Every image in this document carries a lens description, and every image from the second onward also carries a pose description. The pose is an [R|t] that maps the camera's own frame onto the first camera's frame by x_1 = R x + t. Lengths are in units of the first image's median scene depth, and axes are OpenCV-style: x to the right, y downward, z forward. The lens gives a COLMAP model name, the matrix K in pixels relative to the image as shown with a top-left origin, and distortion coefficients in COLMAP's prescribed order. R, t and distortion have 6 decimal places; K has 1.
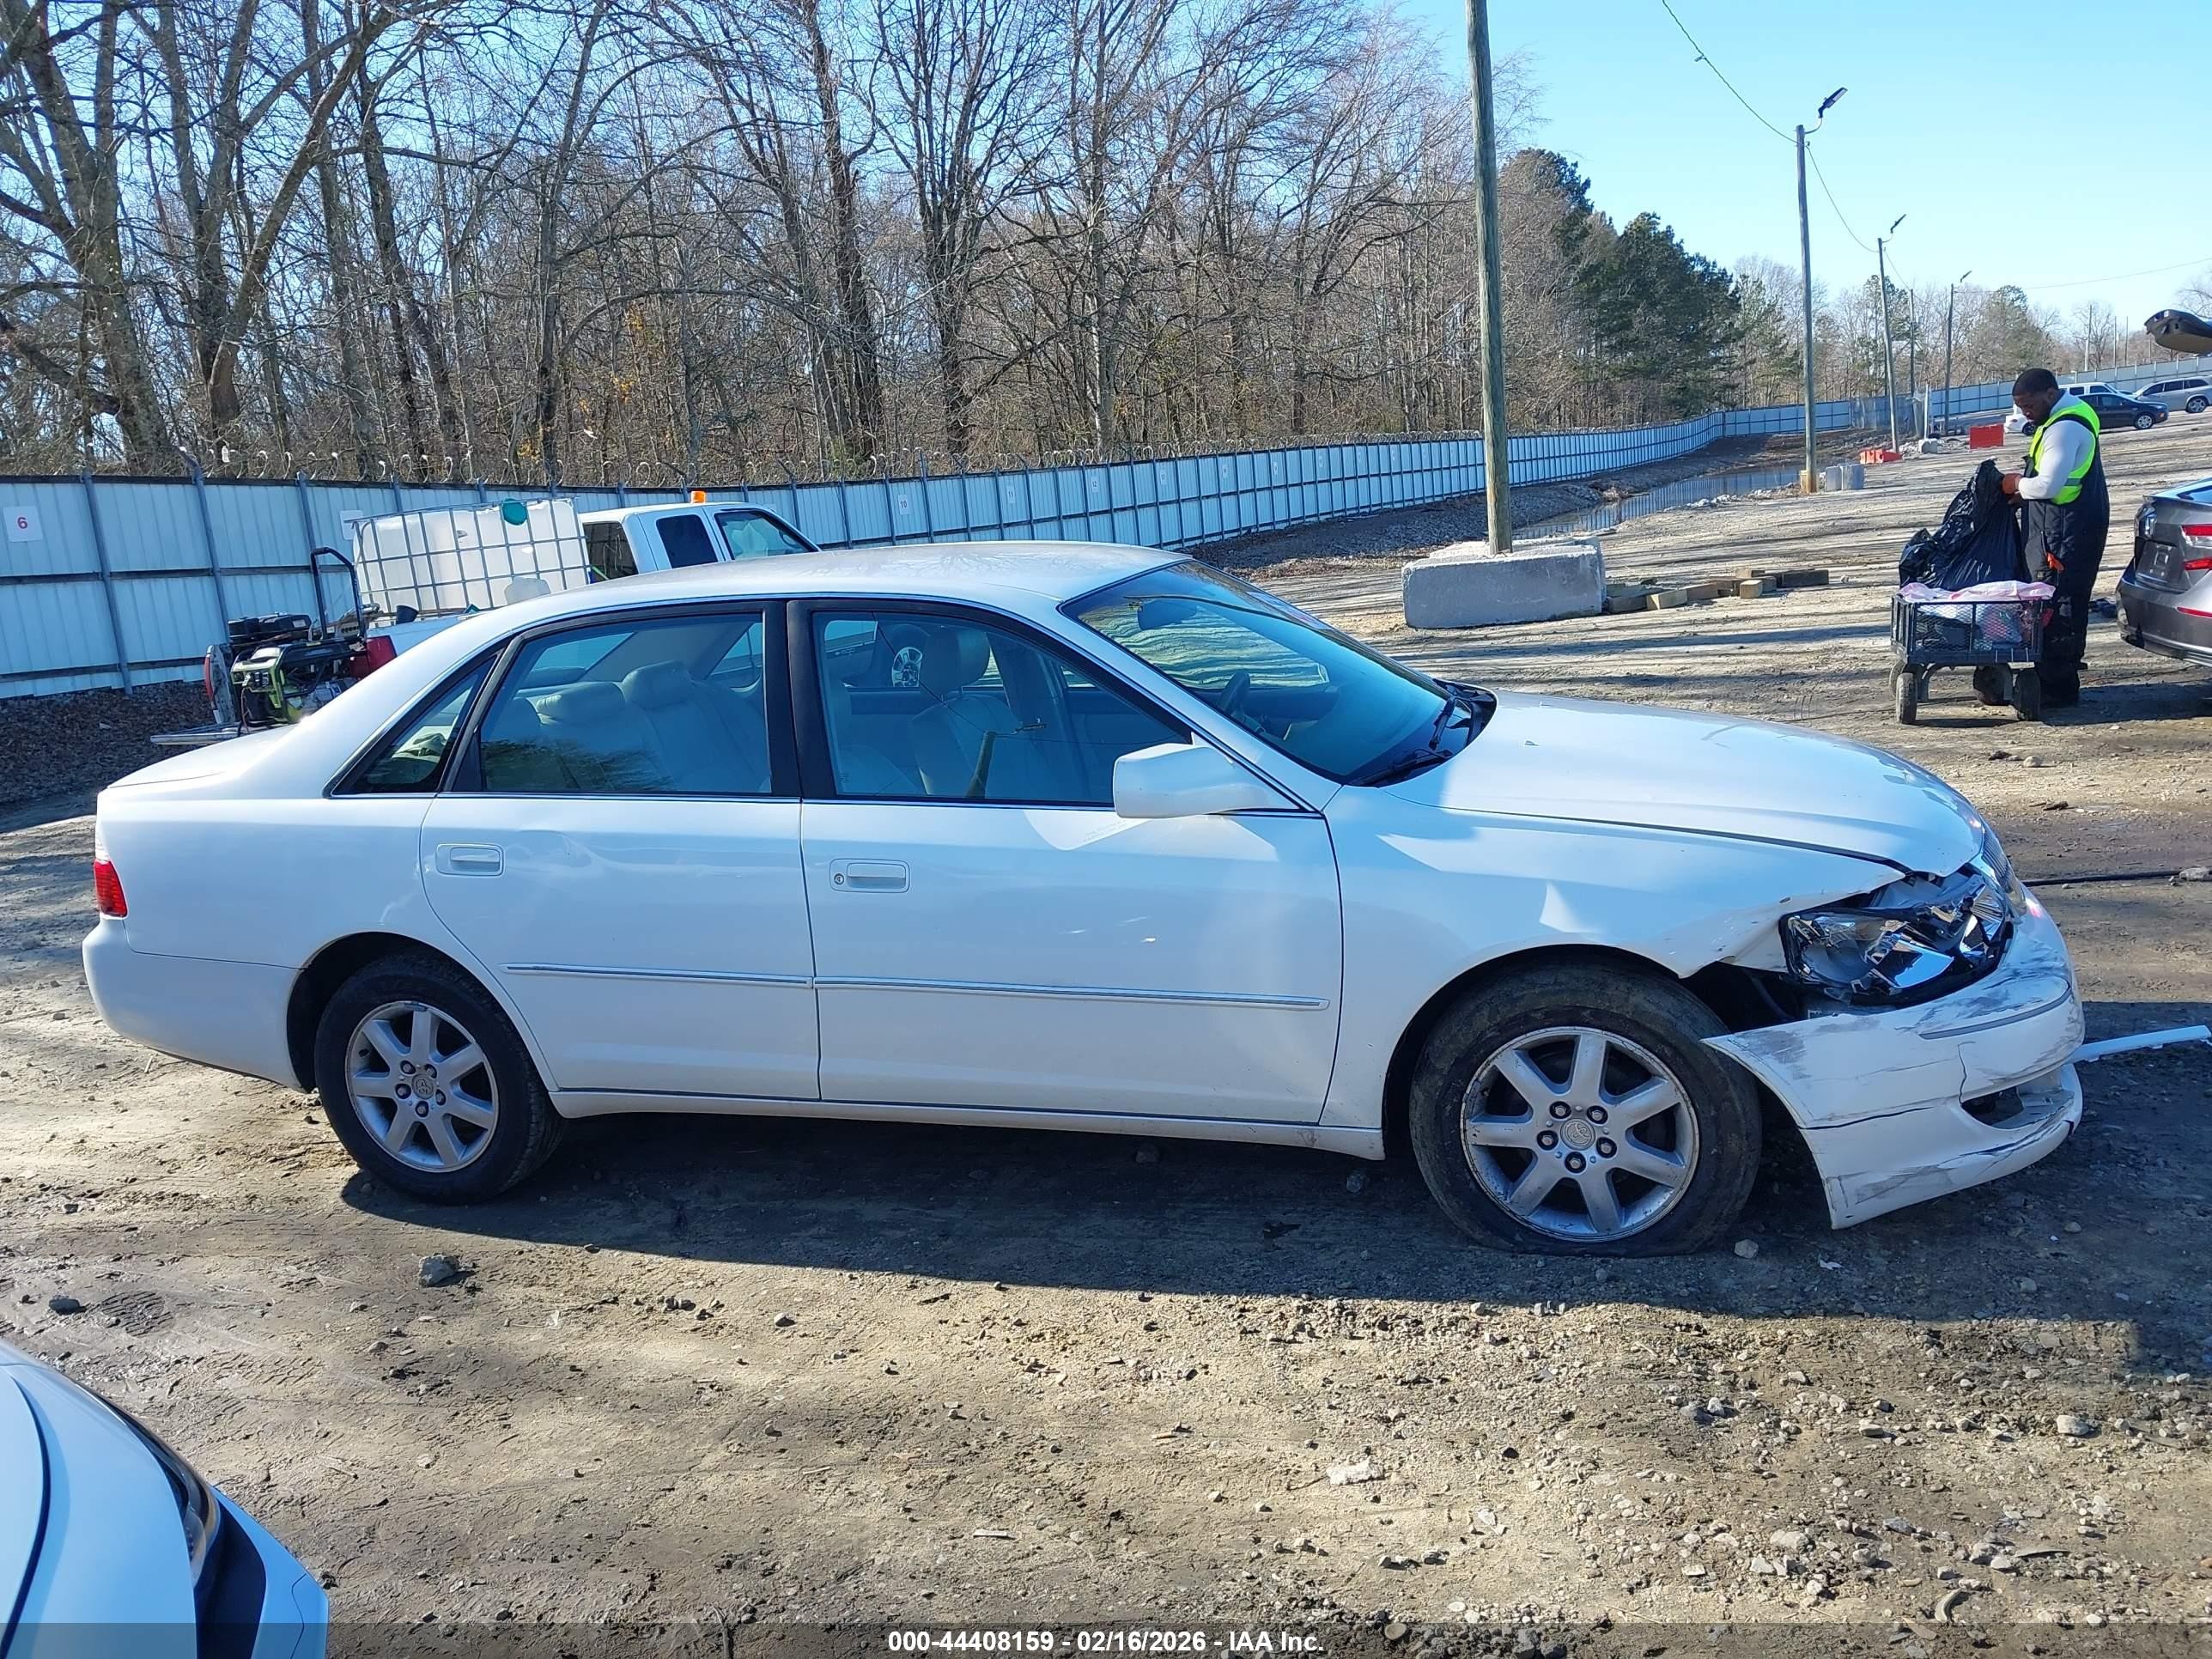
lens RADIAL K [[1775.5, 0, 1097.0], [0, 1775.5, 912.8], [0, 0, 1]] dist [-0.005977, 0.002713]
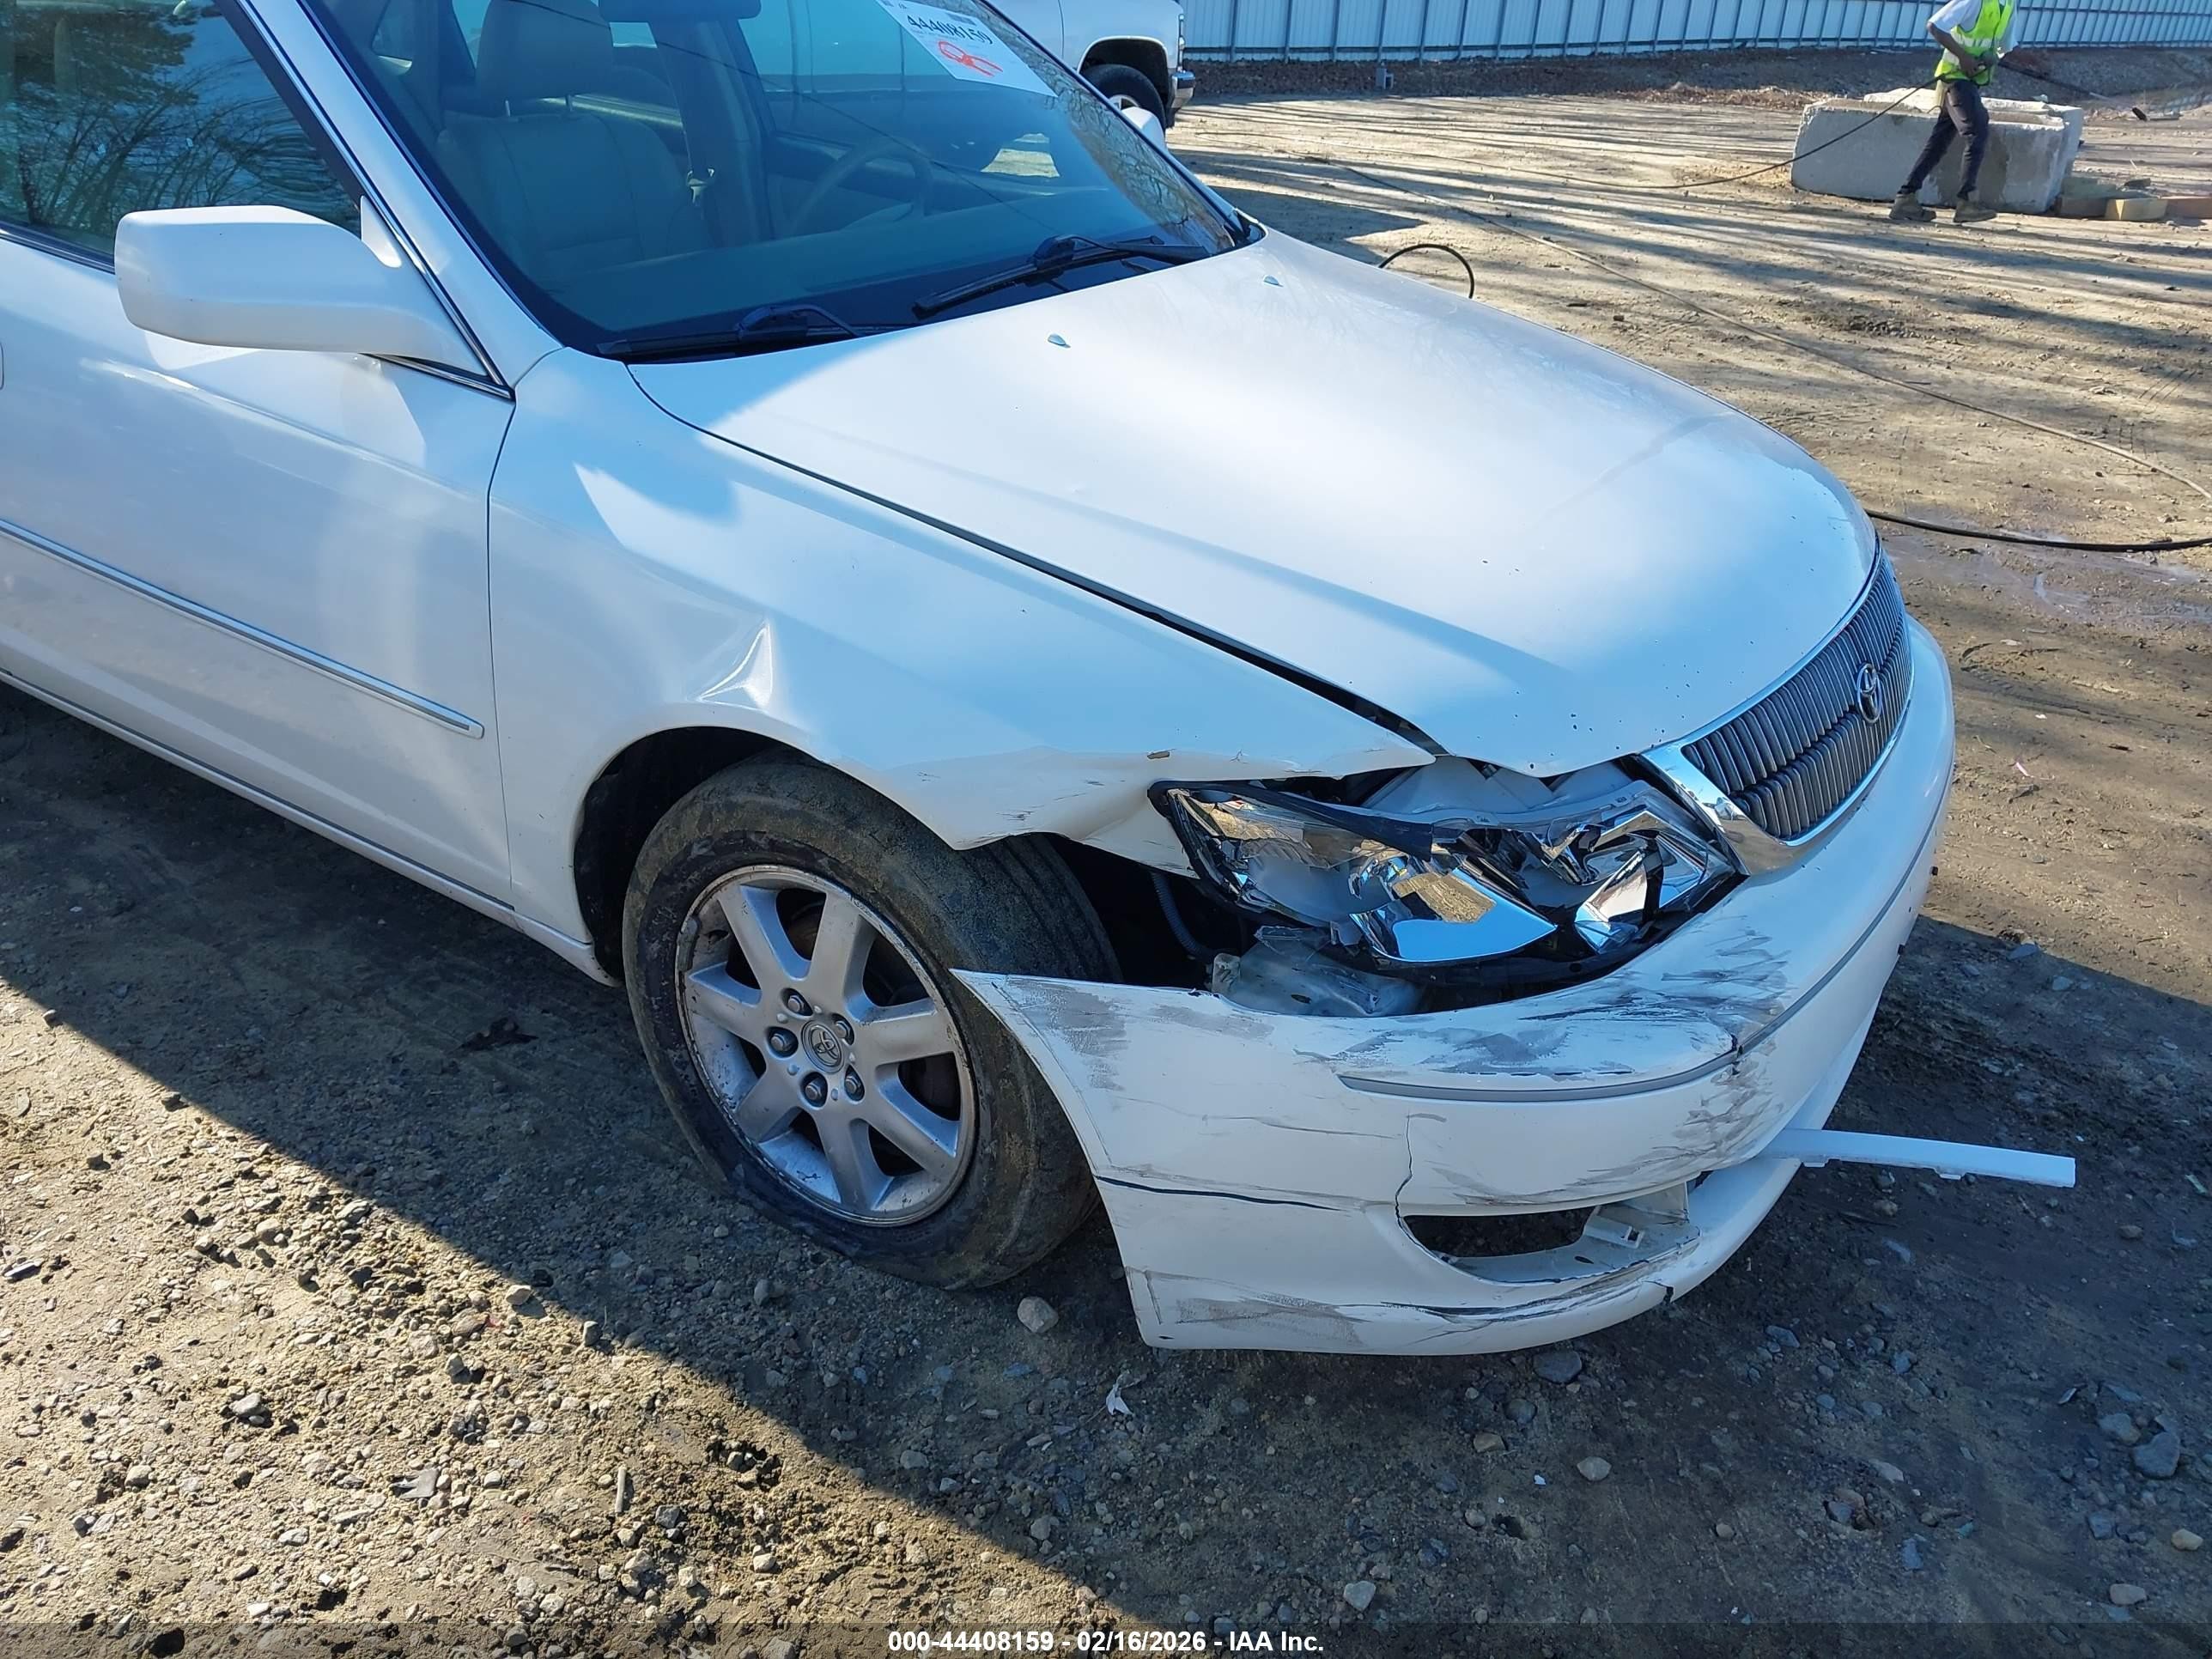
lens RADIAL K [[1775.5, 0, 1097.0], [0, 1775.5, 912.8], [0, 0, 1]] dist [-0.005977, 0.002713]
pose [[0.953699, 0.250306, -0.166749, 0.434714], [-0.196492, 0.938282, 0.284635, -0.096649], [0.227703, -0.238692, 0.944022, 0.479952]]
